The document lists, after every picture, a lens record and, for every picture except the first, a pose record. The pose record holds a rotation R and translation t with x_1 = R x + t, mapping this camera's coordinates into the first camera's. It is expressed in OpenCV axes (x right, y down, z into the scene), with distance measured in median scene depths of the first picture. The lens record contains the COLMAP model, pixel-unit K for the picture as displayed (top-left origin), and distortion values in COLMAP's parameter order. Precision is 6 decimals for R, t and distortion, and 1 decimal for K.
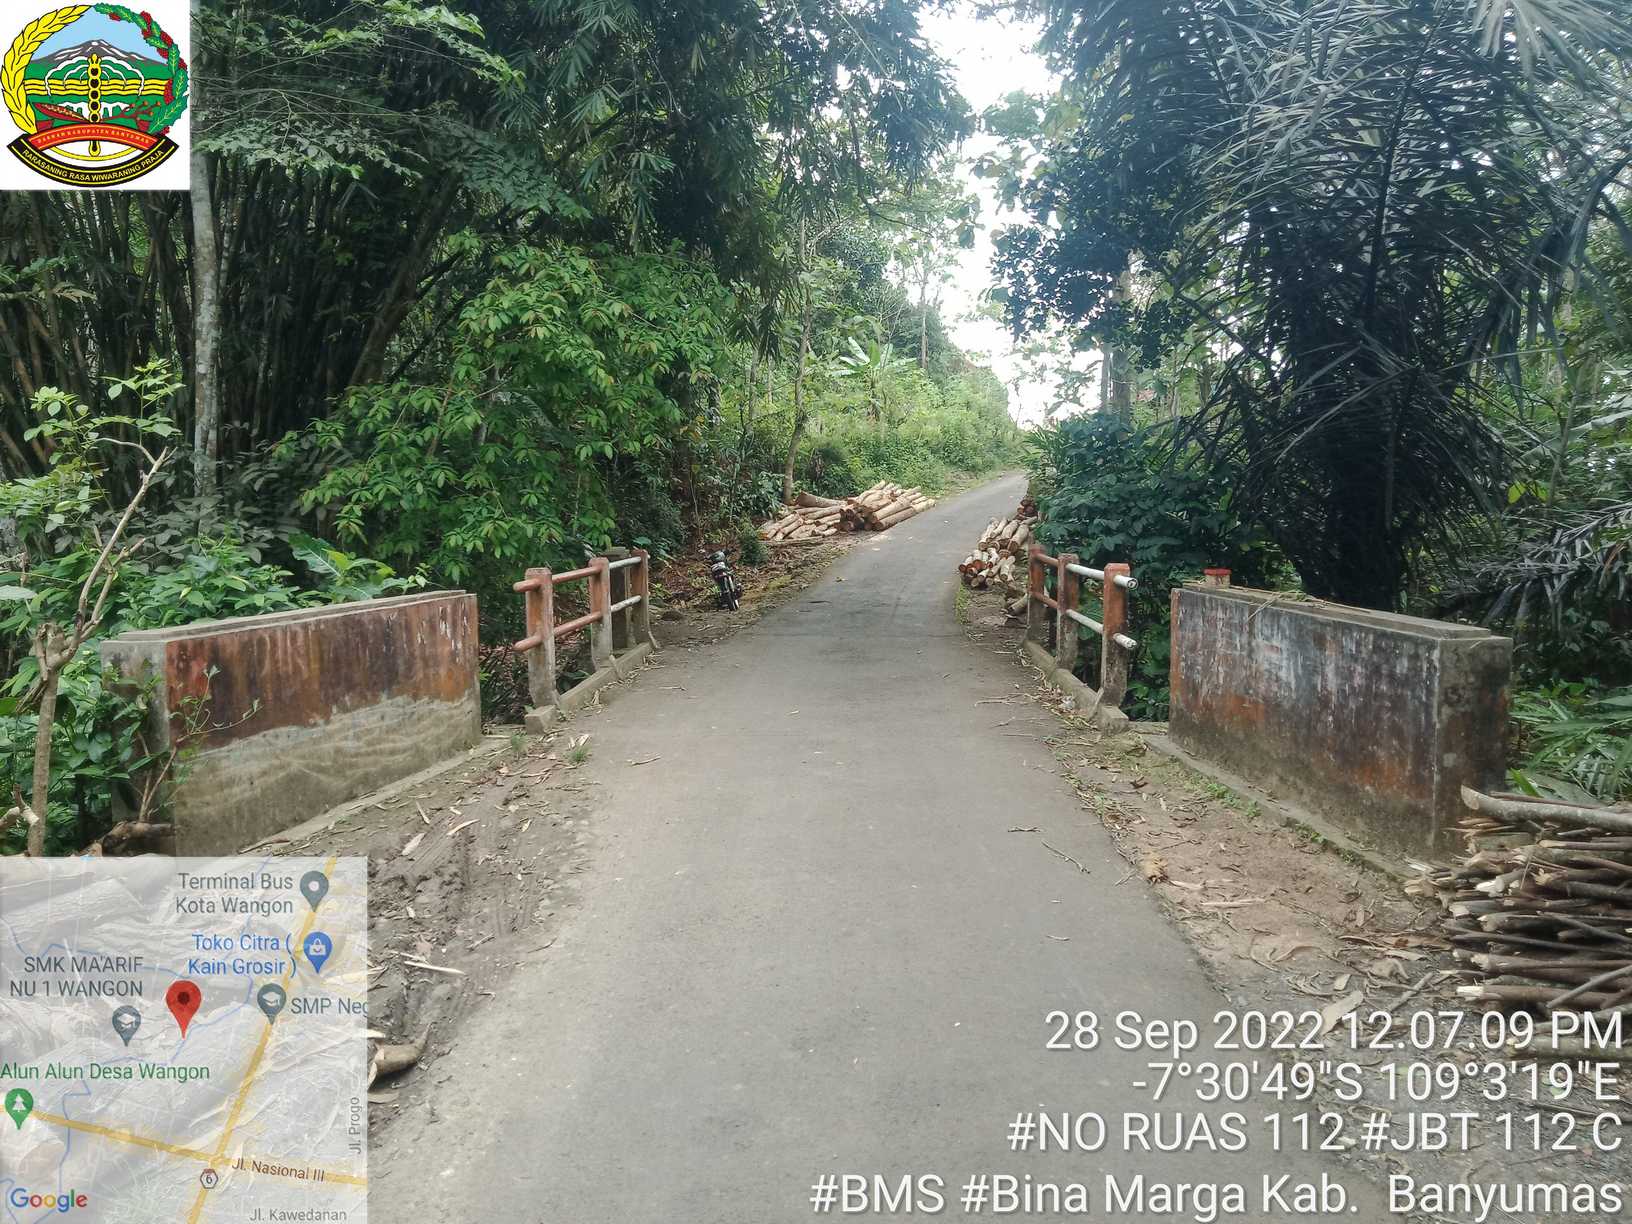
lens RADIAL K [[1198.0, 0, 818.1], [0, 1198.0, 622.7], [0, 0, 1]] dist [0.091413, -0.150847]
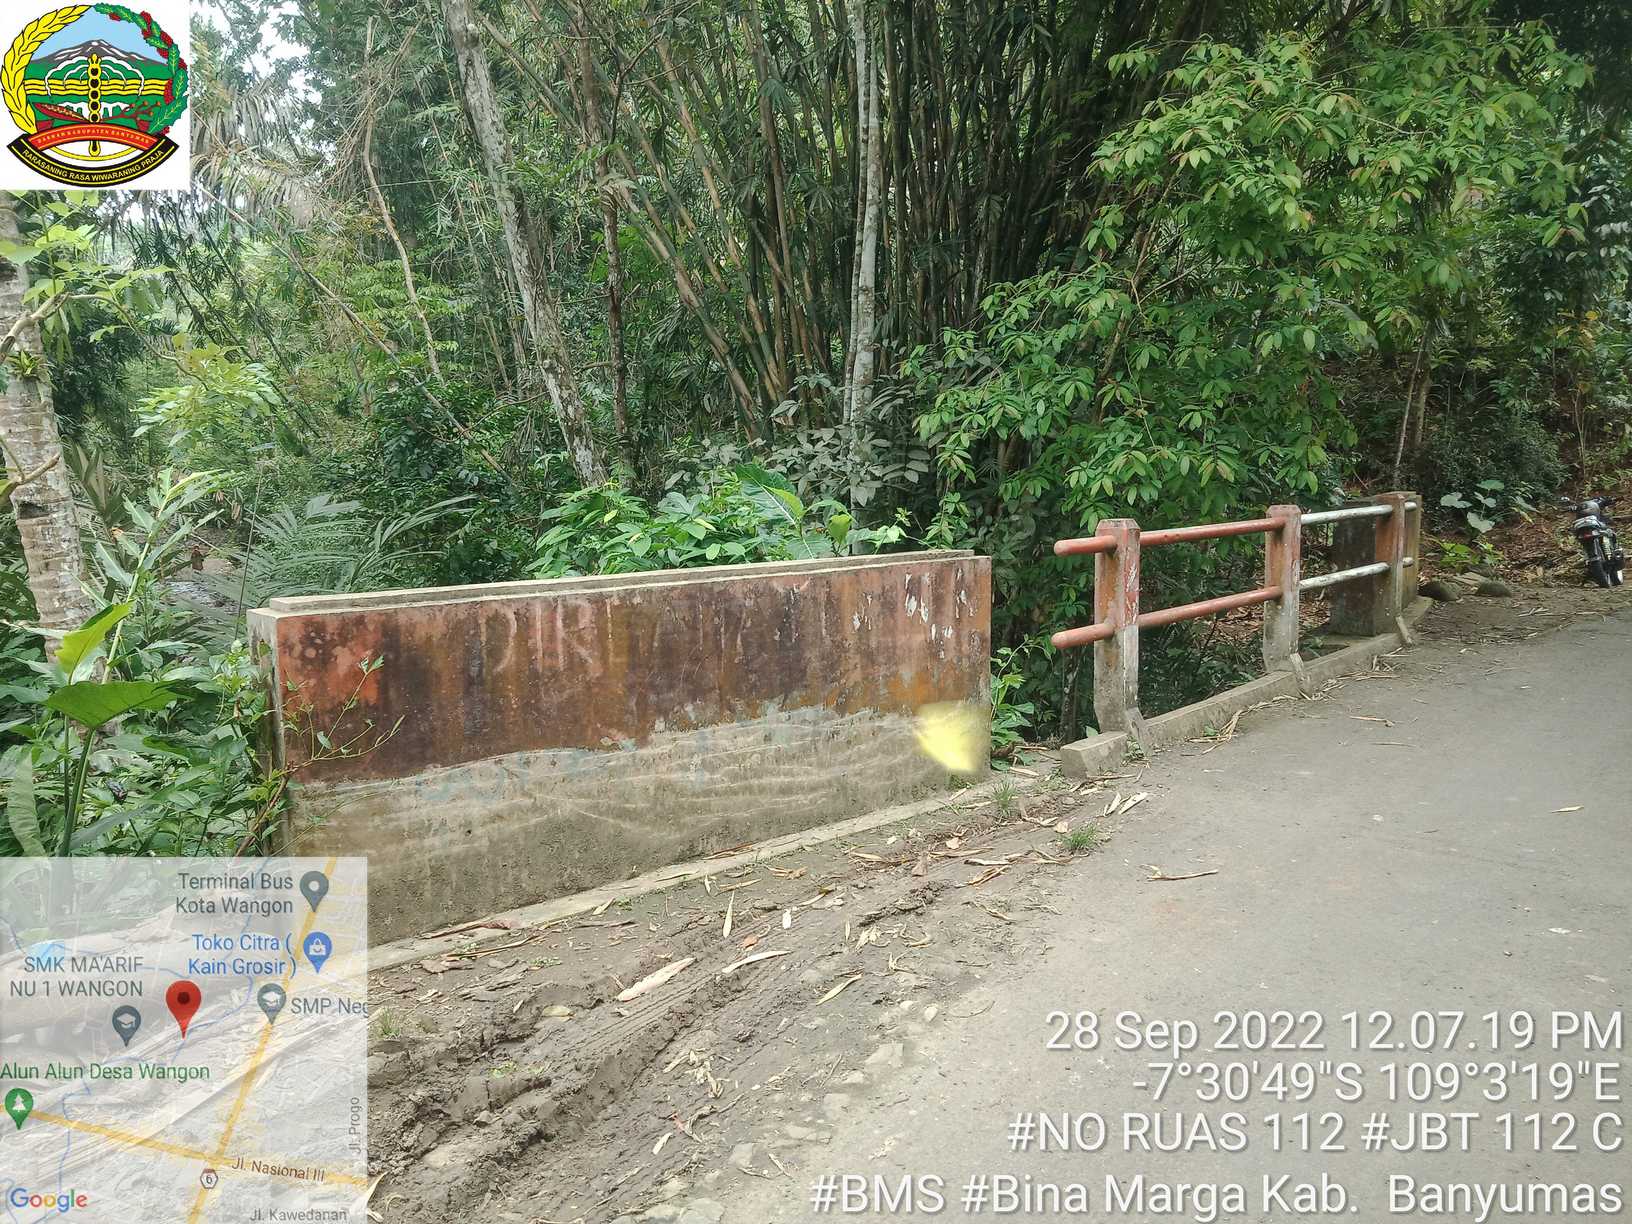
lens RADIAL K [[1198.0, 0, 818.1], [0, 1198.0, 622.7], [0, 0, 1]] dist [0.091413, -0.150847]
pose [[0.766690, 0.080234, -0.636984, 0.057149], [-0.052303, 0.996668, 0.062587, -0.020631], [0.639884, -0.014668, 0.768332, 0.376076]]
